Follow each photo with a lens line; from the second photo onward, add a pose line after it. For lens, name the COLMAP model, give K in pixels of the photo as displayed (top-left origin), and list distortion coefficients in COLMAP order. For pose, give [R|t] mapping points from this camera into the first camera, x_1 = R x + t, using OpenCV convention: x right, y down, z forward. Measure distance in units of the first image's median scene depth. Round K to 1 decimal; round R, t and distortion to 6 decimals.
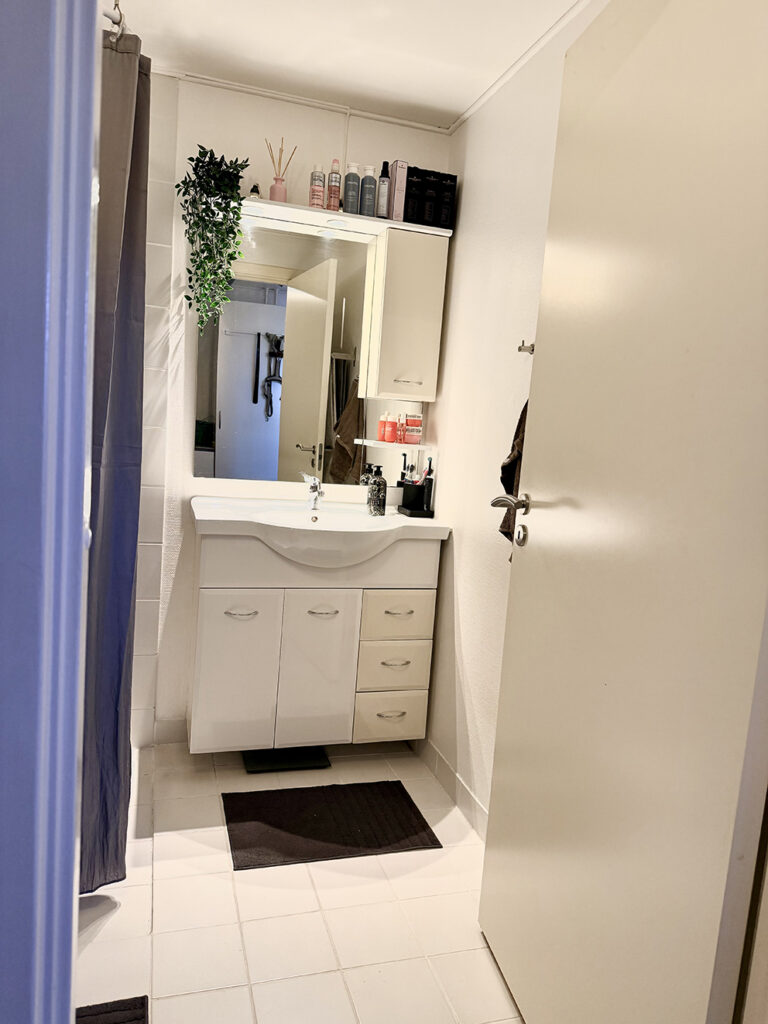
lens RADIAL K [[731.2, 0, 381.8], [0, 731.2, 513.9], [0, 0, 1]] dist [0.024784, -0.021215]
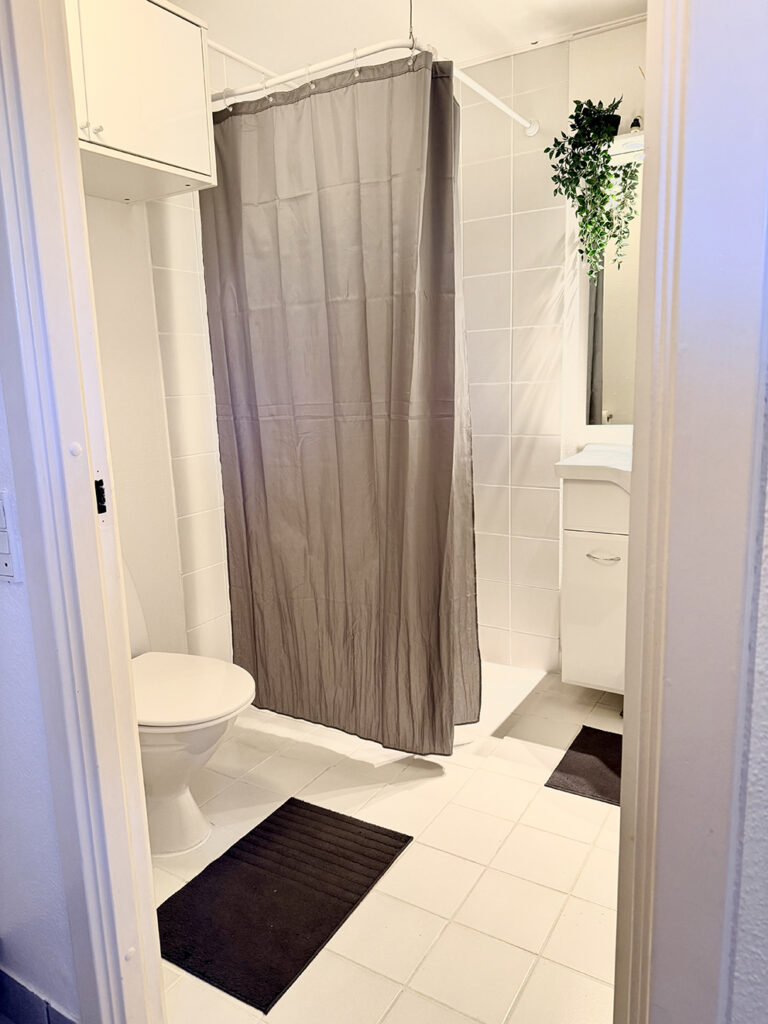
lens RADIAL K [[731.2, 0, 360.4], [0, 731.2, 510.5], [0, 0, 1]] dist [0.024784, -0.021215]
pose [[0.655672, 0.049915, -0.753394, 0.350411], [-0.009336, 0.998272, 0.058015, 0.014472], [0.754988, -0.031005, 0.655005, 0.077279]]
